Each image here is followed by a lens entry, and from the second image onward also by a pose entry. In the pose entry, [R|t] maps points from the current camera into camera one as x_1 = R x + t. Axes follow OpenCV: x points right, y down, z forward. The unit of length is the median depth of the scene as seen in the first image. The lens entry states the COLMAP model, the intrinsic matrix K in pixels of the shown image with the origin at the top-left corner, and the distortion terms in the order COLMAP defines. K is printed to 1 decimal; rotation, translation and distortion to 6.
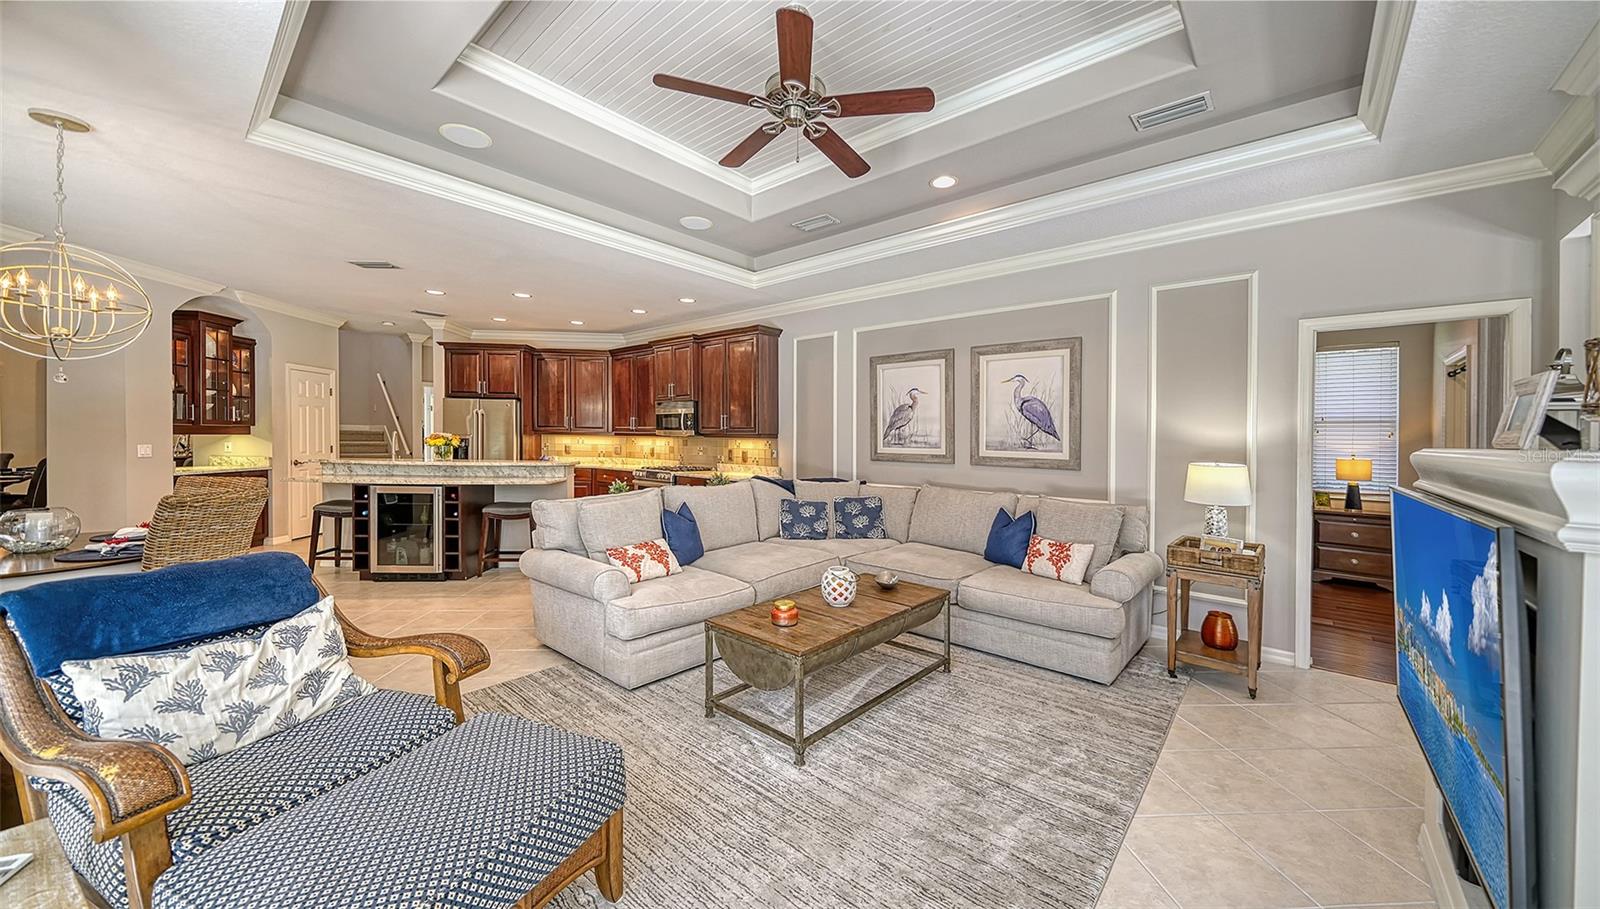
lens RADIAL K [[565.8, 0, 803.9], [0, 565.8, 449.6], [0, 0, 1]] dist [-0.003355, -0.001179]
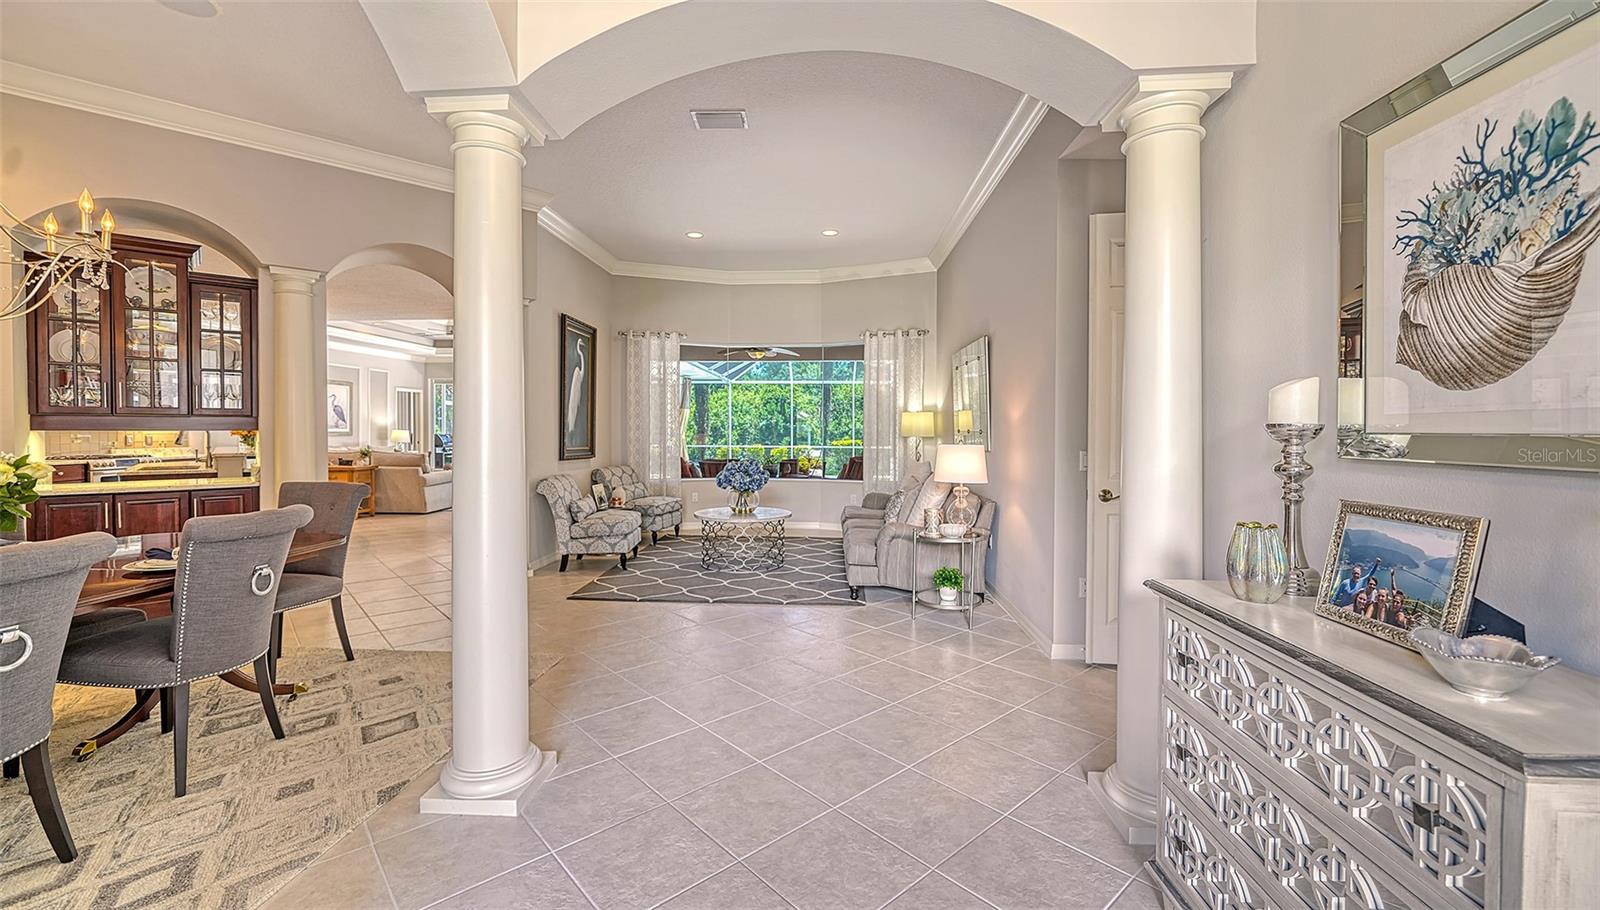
lens RADIAL K [[655.9, 0, 794.3], [0, 655.9, 438.7], [0, 0, 1]] dist [-0.010228, 0.001929]
pose [[-0.617764, -0.036173, 0.785531, -2.548060], [-0.001921, 0.999008, 0.044493, -0.069180], [-0.786361, 0.025977, -0.617221, 1.076827]]
